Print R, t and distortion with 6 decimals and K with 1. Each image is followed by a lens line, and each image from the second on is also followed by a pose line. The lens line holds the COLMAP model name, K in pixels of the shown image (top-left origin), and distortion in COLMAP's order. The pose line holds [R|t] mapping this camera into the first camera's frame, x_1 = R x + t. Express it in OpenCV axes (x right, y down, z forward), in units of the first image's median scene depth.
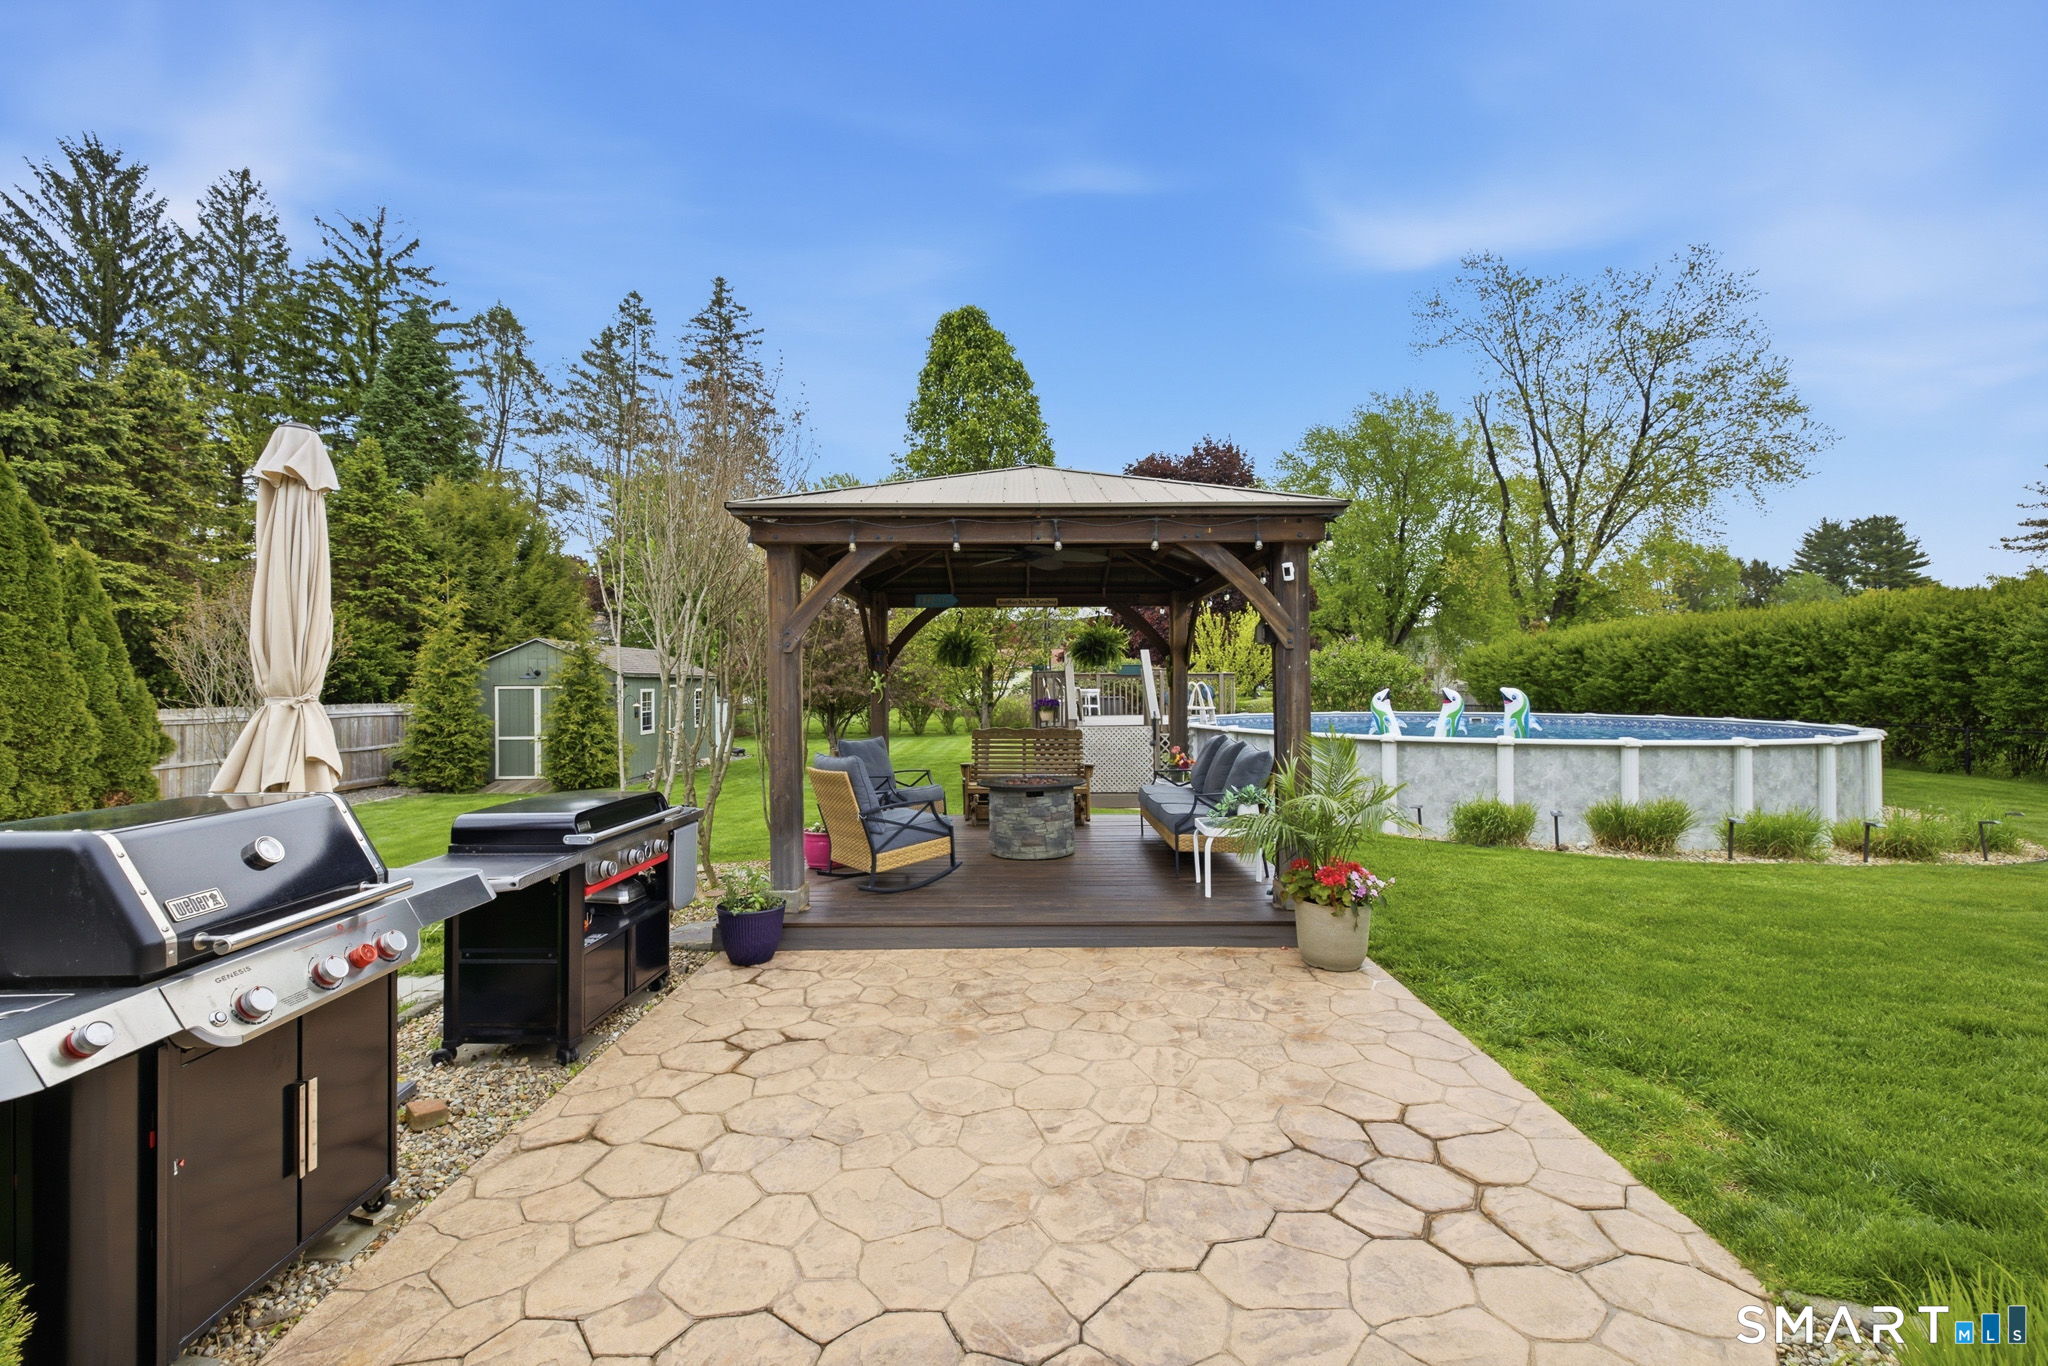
lens RADIAL K [[860.2, 0, 1022.4], [0, 860.2, 680.7], [0, 0, 1]] dist [0.002742, -0.000444]
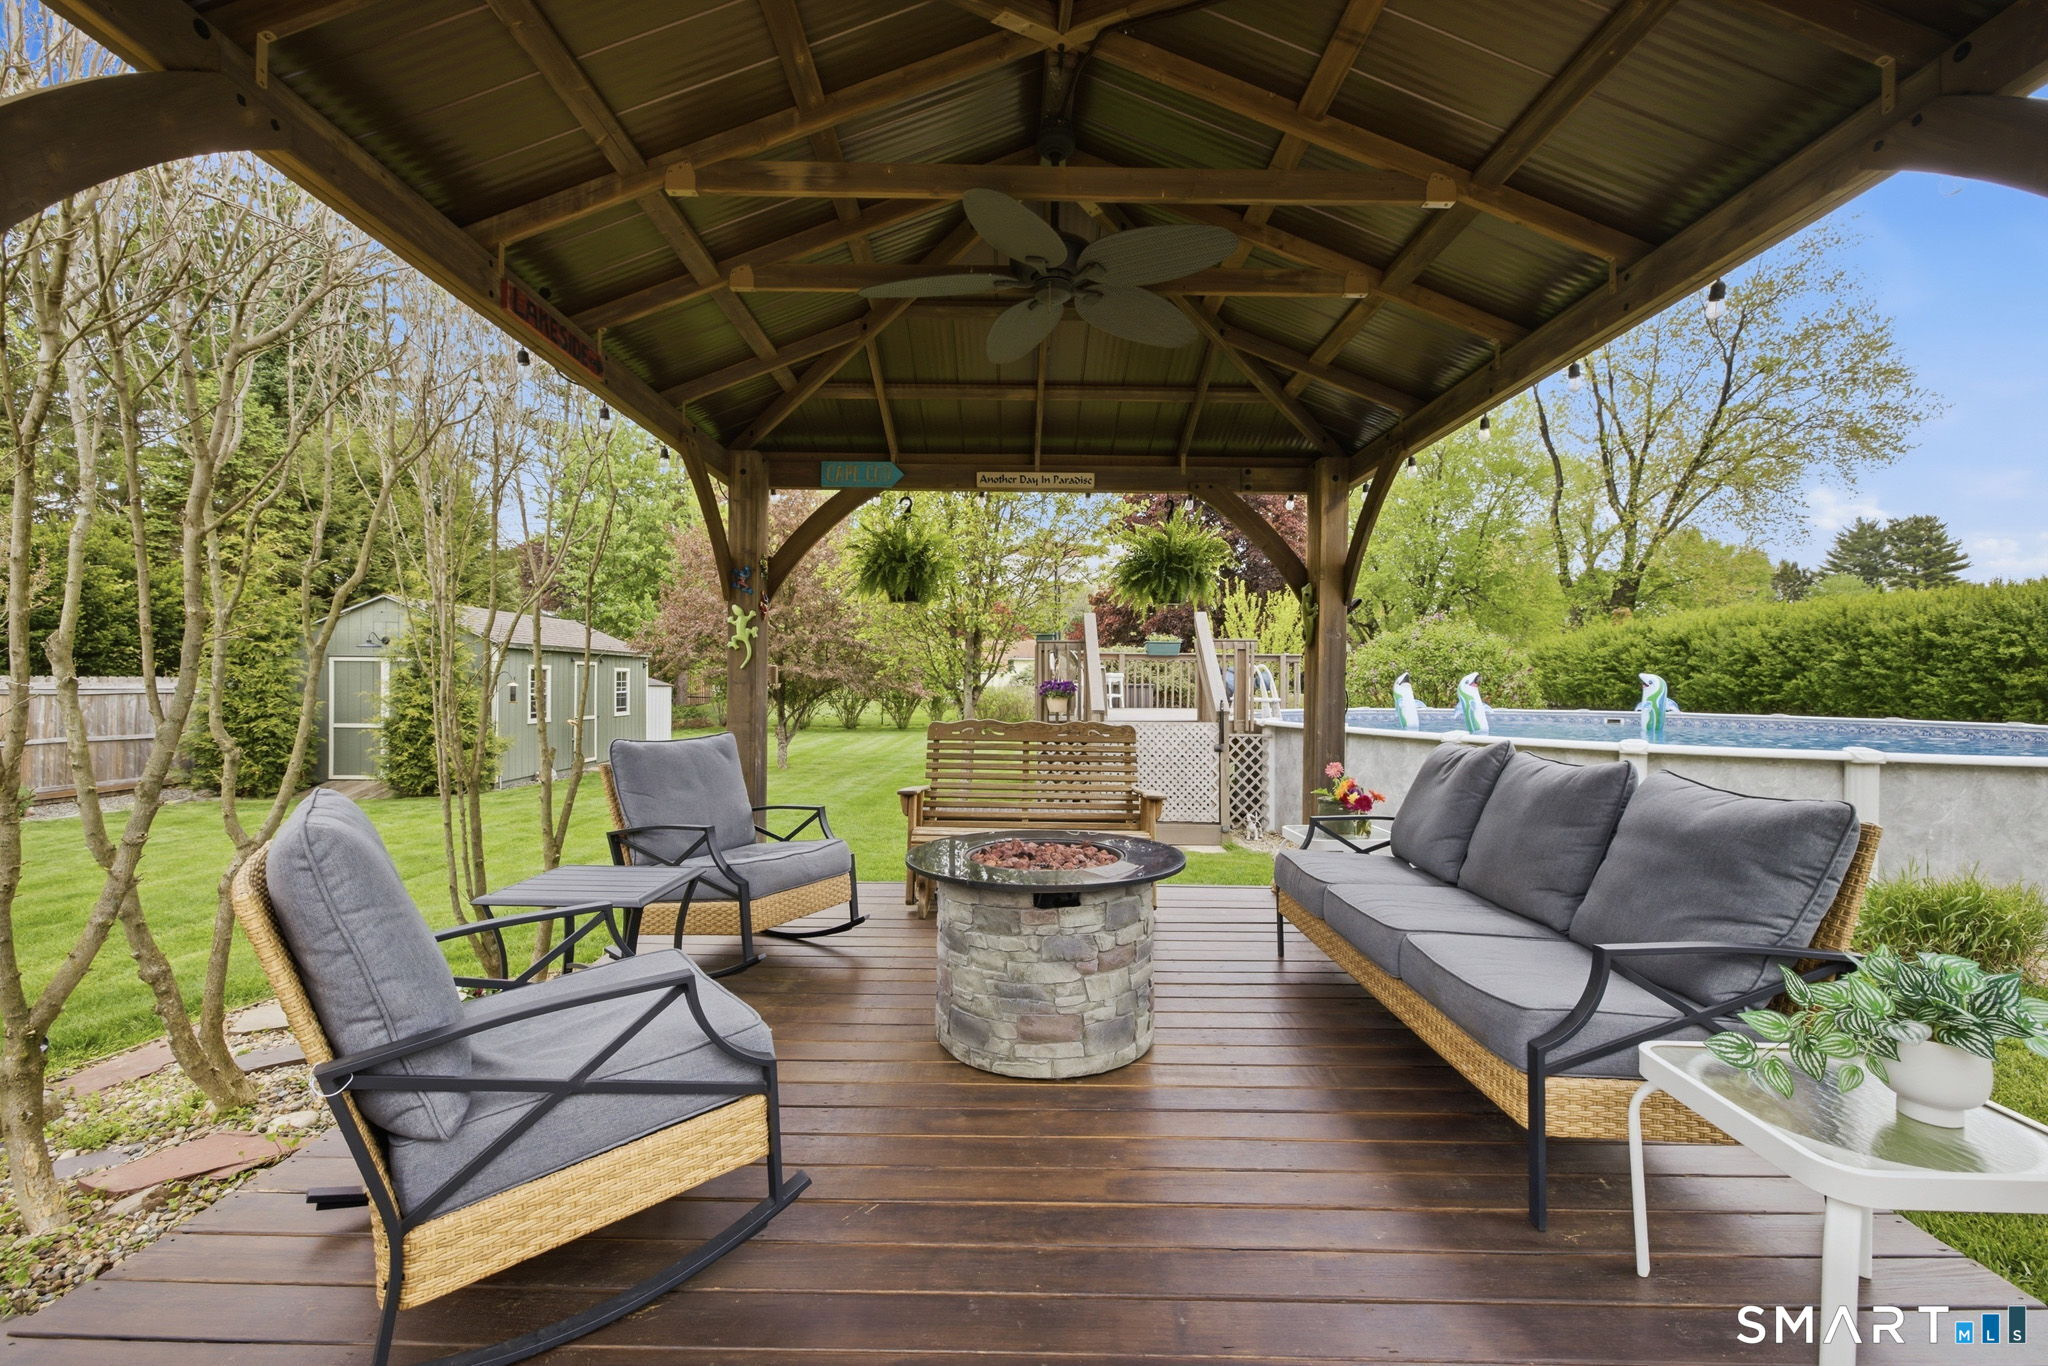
lens RADIAL K [[852.7, 0, 1013.8], [0, 852.7, 687.3], [0, 0, 1]] dist [-0.009927, 0.000734]
pose [[0.999849, 0.014776, -0.009132, -0.000582], [-0.014664, 0.999818, 0.012197, 0.012635], [0.009311, -0.012061, 0.999884, 0.214583]]
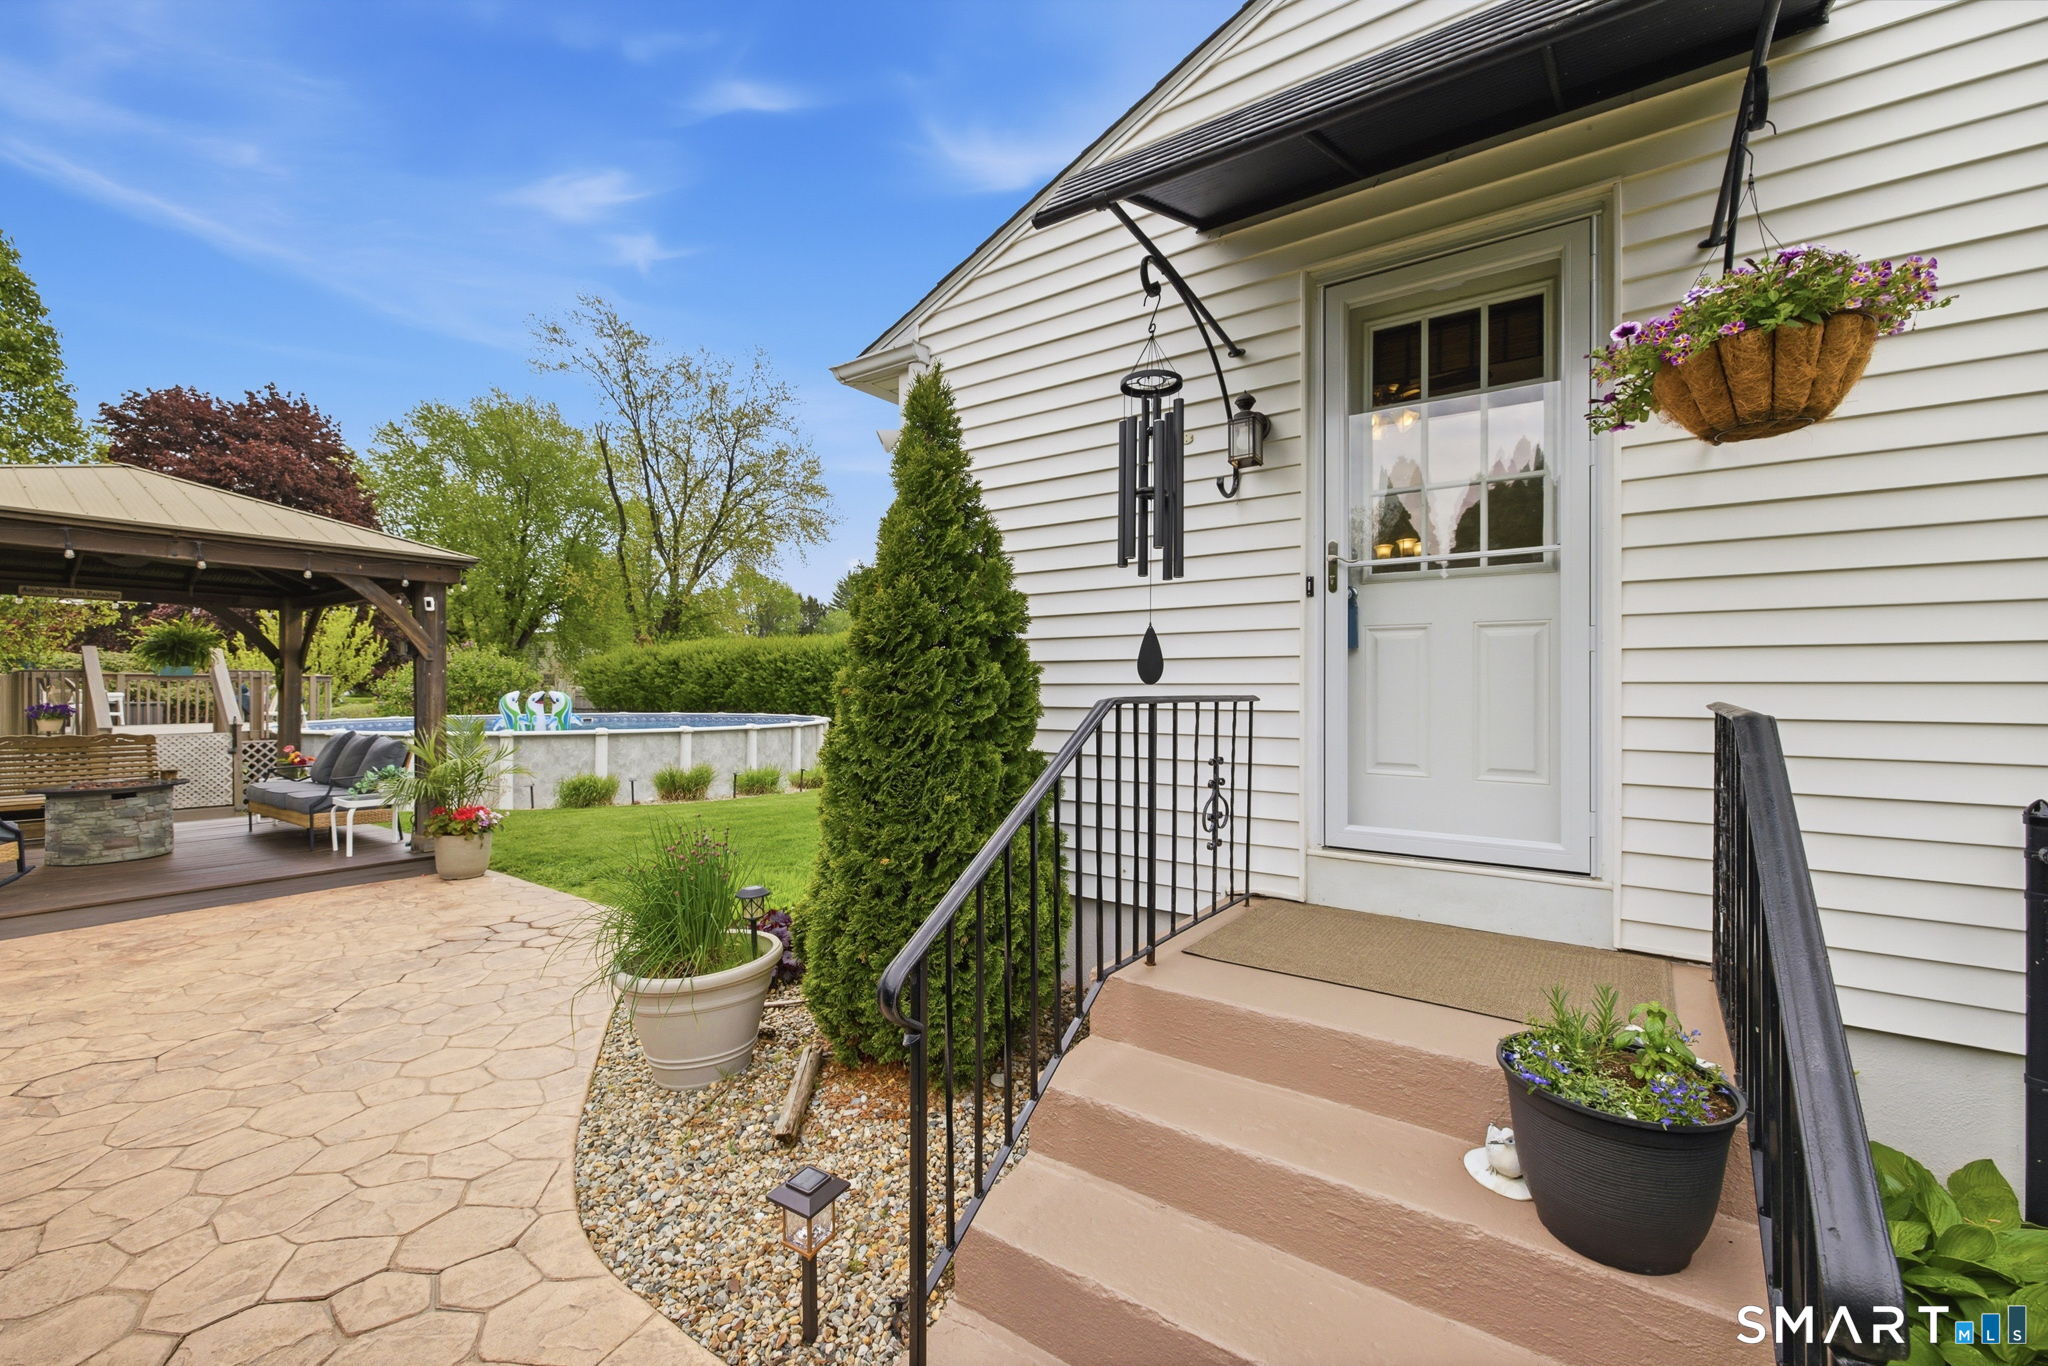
lens RADIAL K [[860.2, 0, 1022.4], [0, 860.2, 680.7], [0, 0, 1]] dist [0.002742, -0.000444]
pose [[0.588736, 0.013095, 0.808219, -0.061042], [-0.007197, 0.999914, -0.010958, 0.000878], [-0.808293, 0.000634, 0.588780, -0.143902]]
